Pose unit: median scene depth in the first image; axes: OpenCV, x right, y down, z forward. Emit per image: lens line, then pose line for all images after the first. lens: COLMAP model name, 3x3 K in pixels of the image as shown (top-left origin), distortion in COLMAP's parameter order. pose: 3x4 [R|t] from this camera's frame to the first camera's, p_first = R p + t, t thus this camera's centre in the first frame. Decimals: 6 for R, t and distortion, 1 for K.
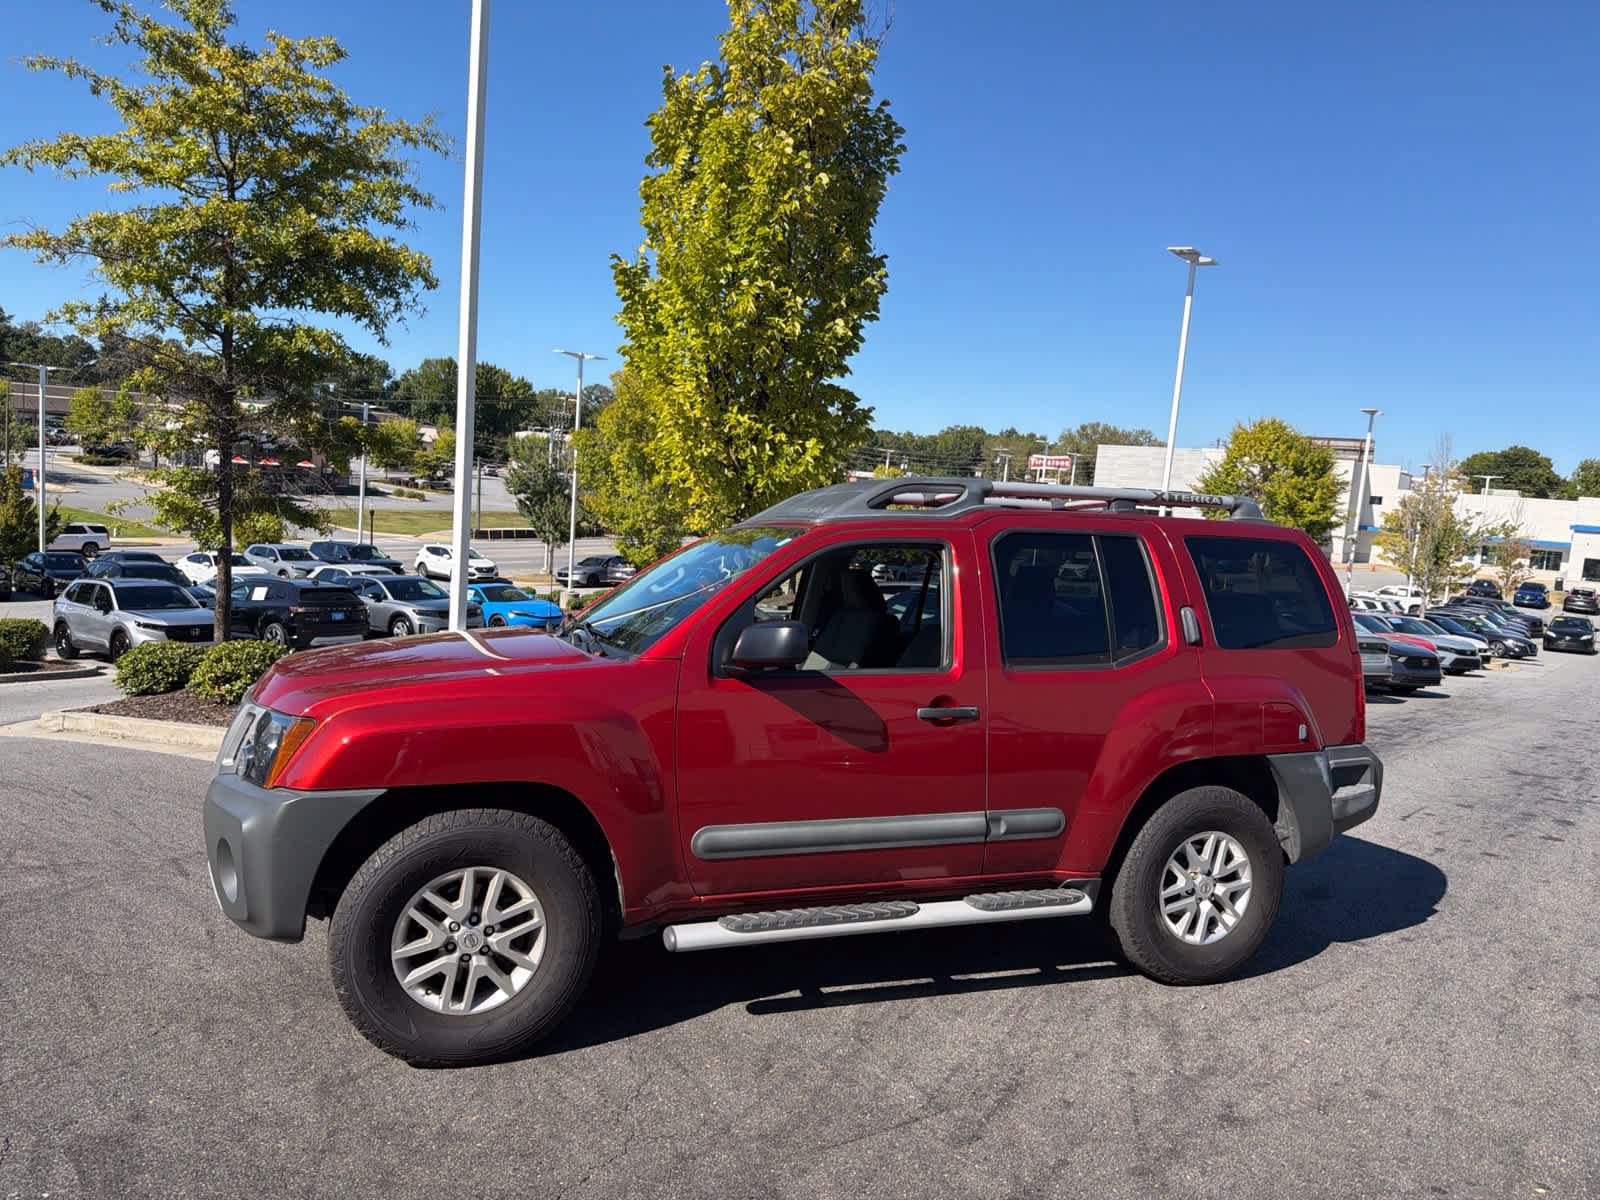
lens RADIAL K [[1139.0, 0, 793.1], [0, 1139.0, 604.6], [0, 0, 1]] dist [0.025154, -0.038443]
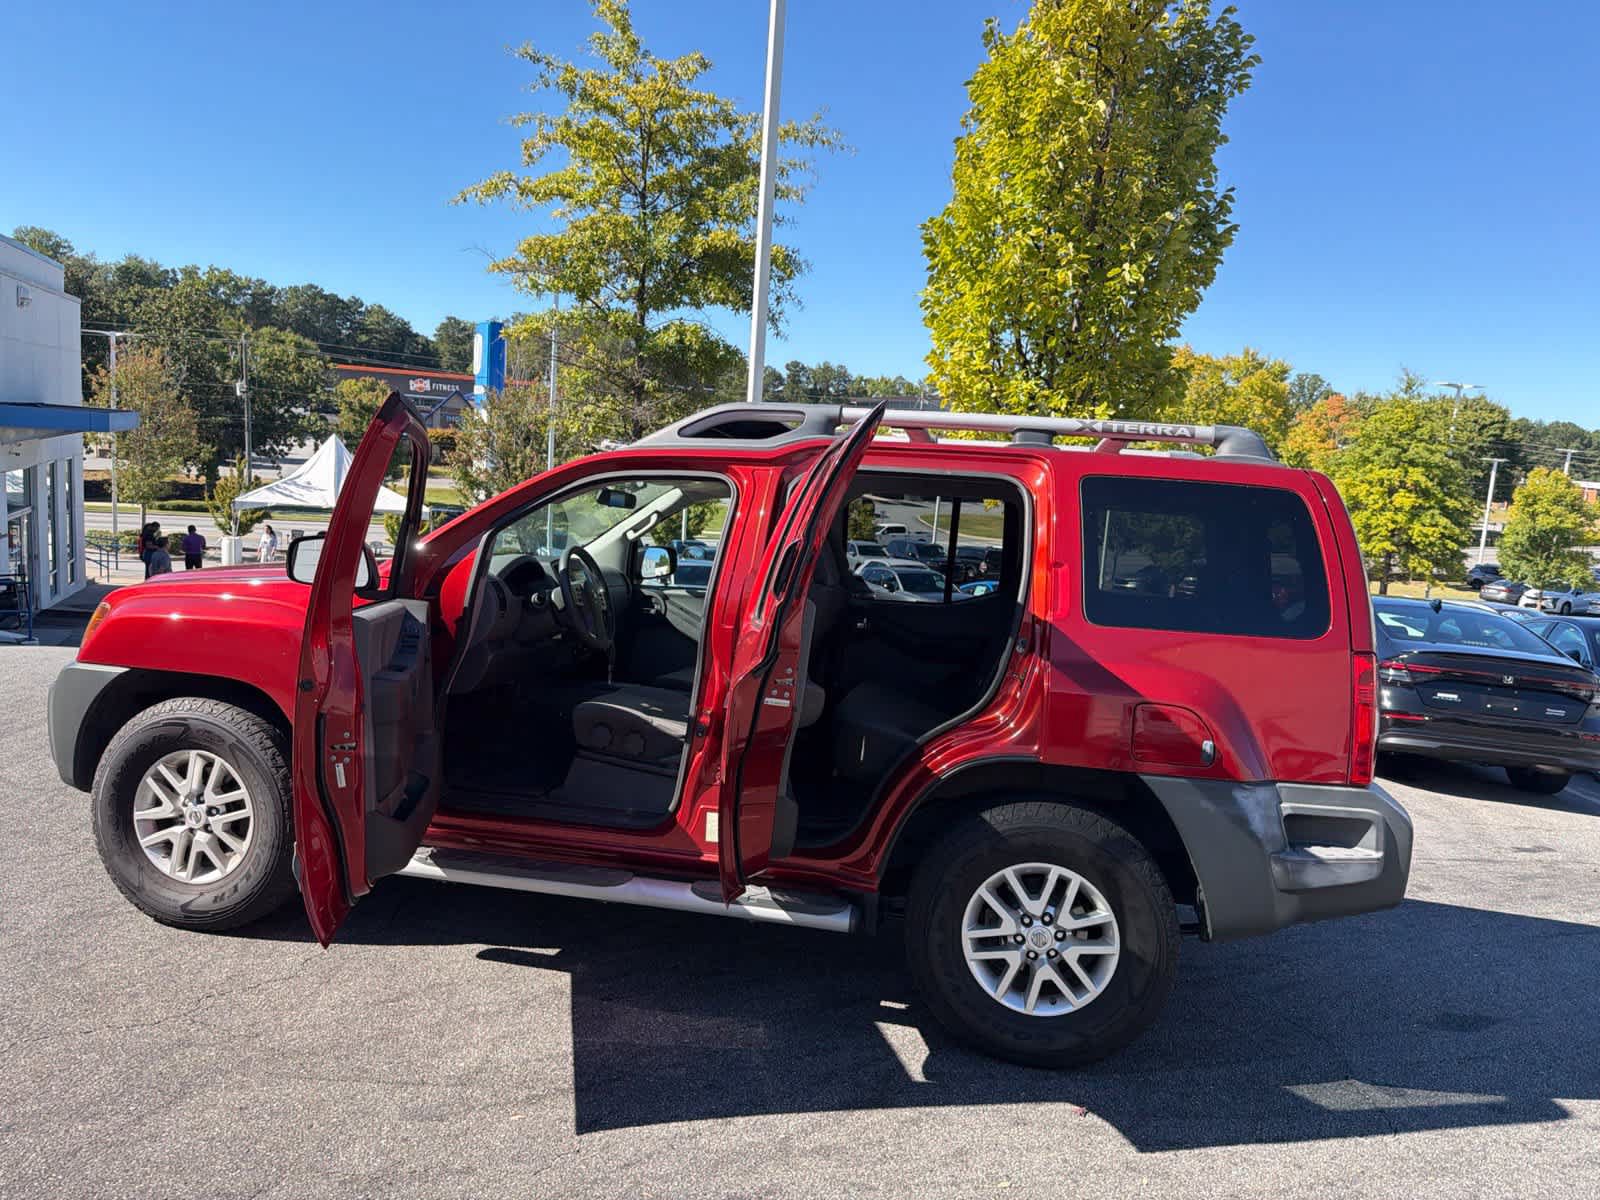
lens RADIAL K [[1139.0, 0, 790.4], [0, 1139.0, 601.4], [0, 0, 1]] dist [0.025154, -0.038443]
pose [[0.854284, 0.059929, -0.516340, 0.286609], [-0.065766, 0.997811, 0.007001, 0.015502], [0.515629, 0.027977, 0.856355, 0.130012]]
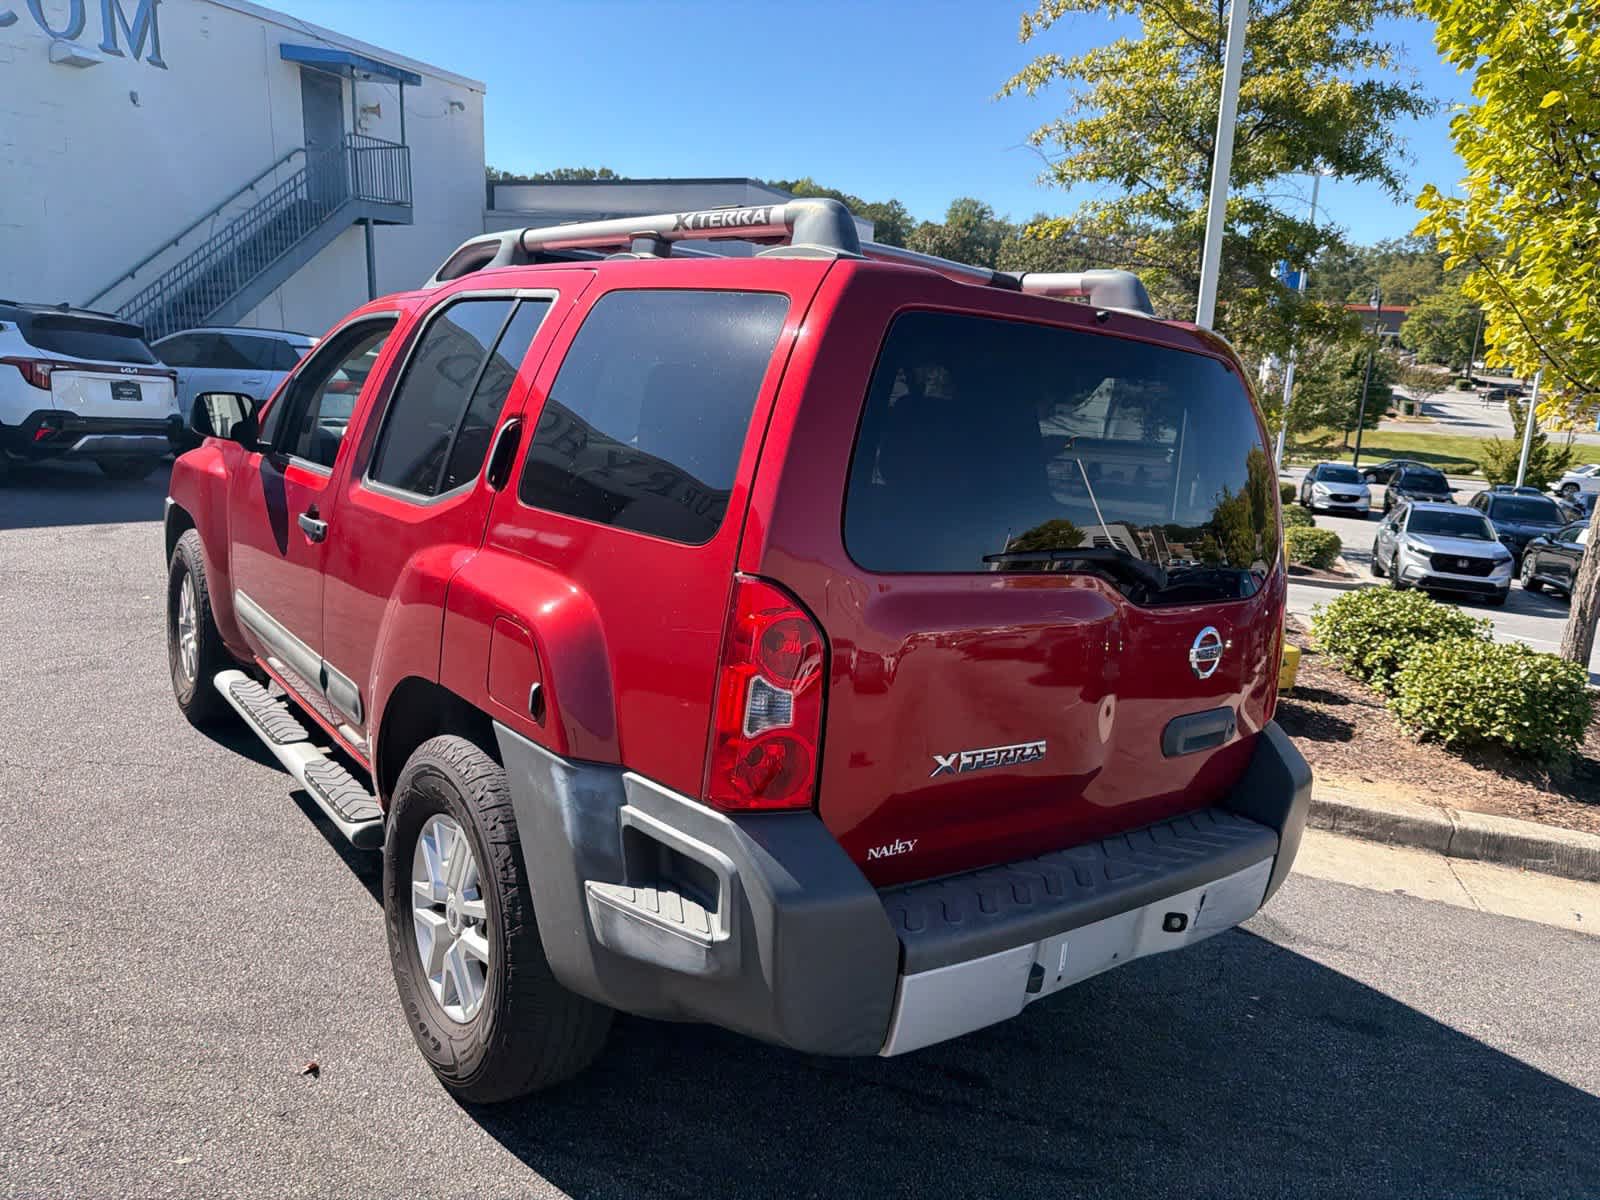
lens RADIAL K [[1139.0, 0, 797.4], [0, 1139.0, 586.6], [0, 0, 1]] dist [0.025154, -0.038443]
pose [[0.295577, 0.148704, -0.943675, 0.440588], [-0.123028, 0.985510, 0.116762, 0.001138], [0.947364, 0.081587, 0.309589, 0.469695]]
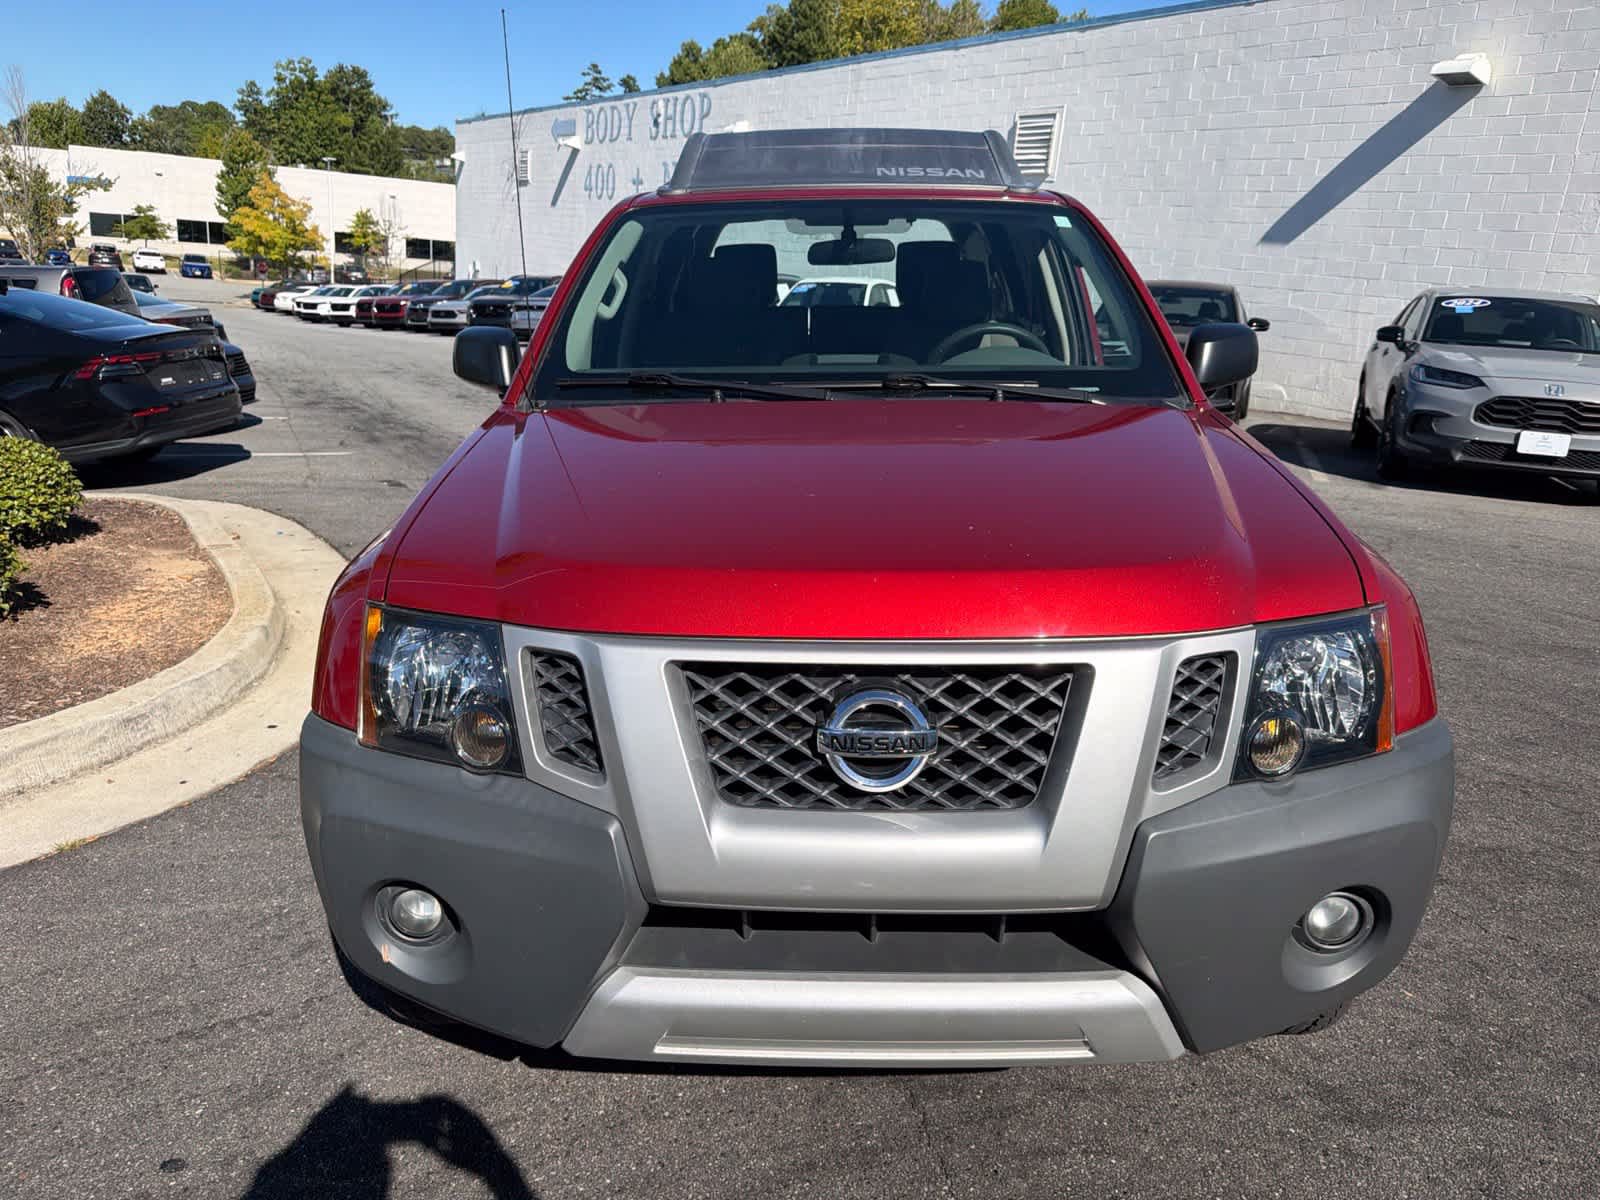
lens RADIAL K [[1139.0, 0, 801.6], [0, 1139.0, 601.8], [0, 0, 1]] dist [0.025154, -0.038443]
pose [[0.363306, -0.313023, 0.877511, -0.359057], [0.050734, 0.947118, 0.316849, -0.028493], [-0.930288, -0.070593, 0.359974, 0.387145]]
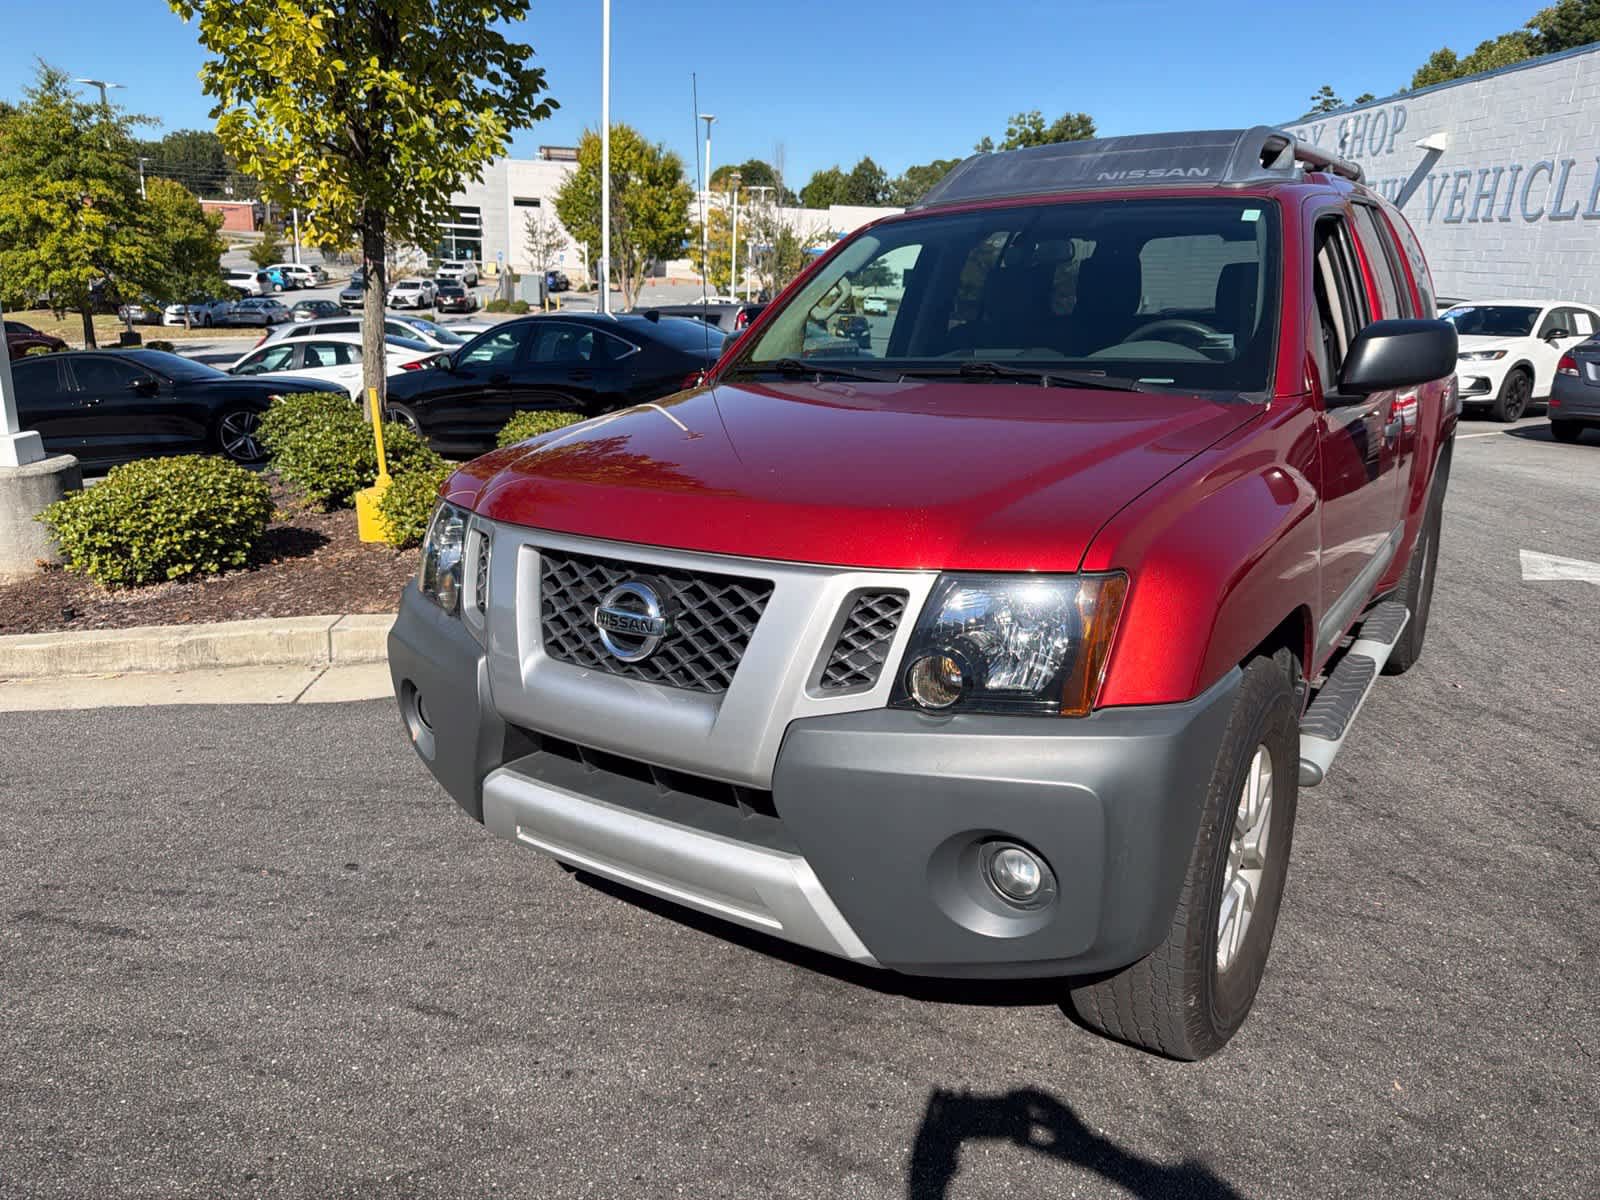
lens RADIAL K [[1139.0, 0, 797.1], [0, 1139.0, 610.9], [0, 0, 1]] dist [0.025154, -0.038443]
pose [[0.814903, -0.209611, 0.540367, -0.302605], [0.076567, 0.963076, 0.258114, -0.009738], [-0.574517, -0.168963, 0.800863, 0.243435]]
